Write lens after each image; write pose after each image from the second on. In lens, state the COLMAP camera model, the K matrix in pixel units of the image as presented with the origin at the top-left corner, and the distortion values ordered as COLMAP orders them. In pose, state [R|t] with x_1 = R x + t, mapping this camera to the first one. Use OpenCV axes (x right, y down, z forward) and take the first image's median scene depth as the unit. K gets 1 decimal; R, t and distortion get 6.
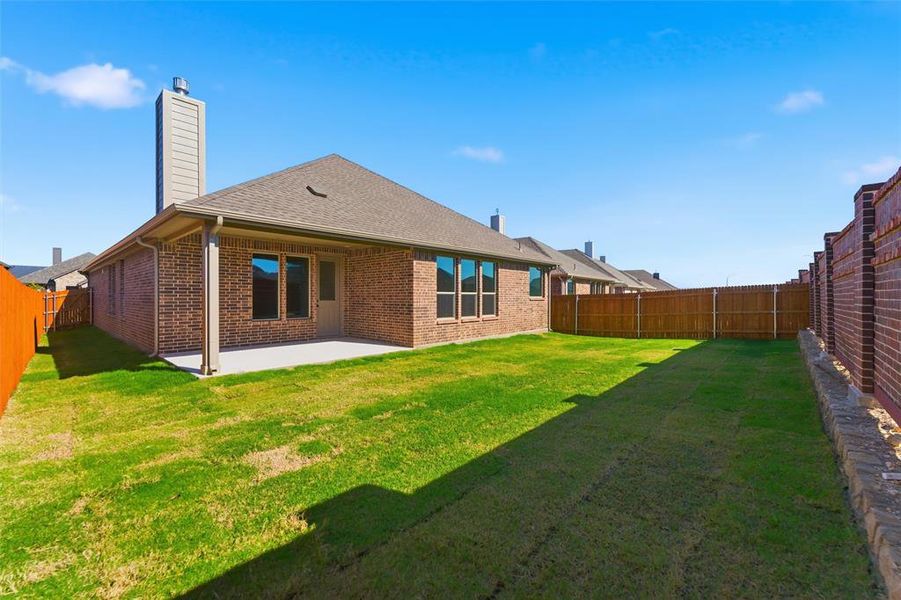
lens RADIAL K [[378.2, 0, 446.4], [0, 378.2, 302.6], [0, 0, 1]] dist [0.000108, 0.000226]
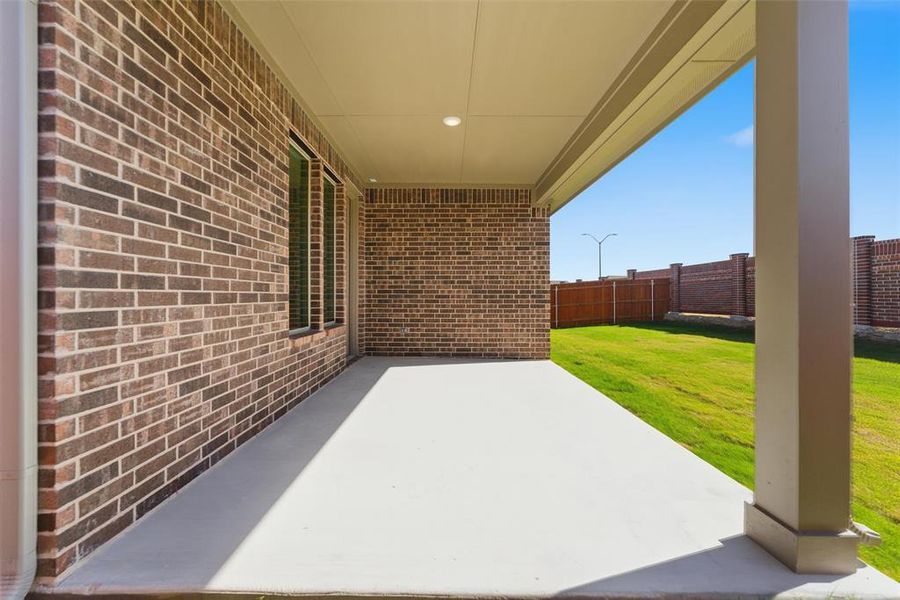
lens RADIAL K [[377.8, 0, 448.2], [0, 377.8, 297.0], [0, 0, 1]] dist [0.000108, 0.000226]
pose [[0.746516, -0.001217, 0.665366, -0.554283], [0.006801, 0.999960, -0.005801, 0.014660], [-0.665332, 0.008855, 0.746495, 0.575871]]
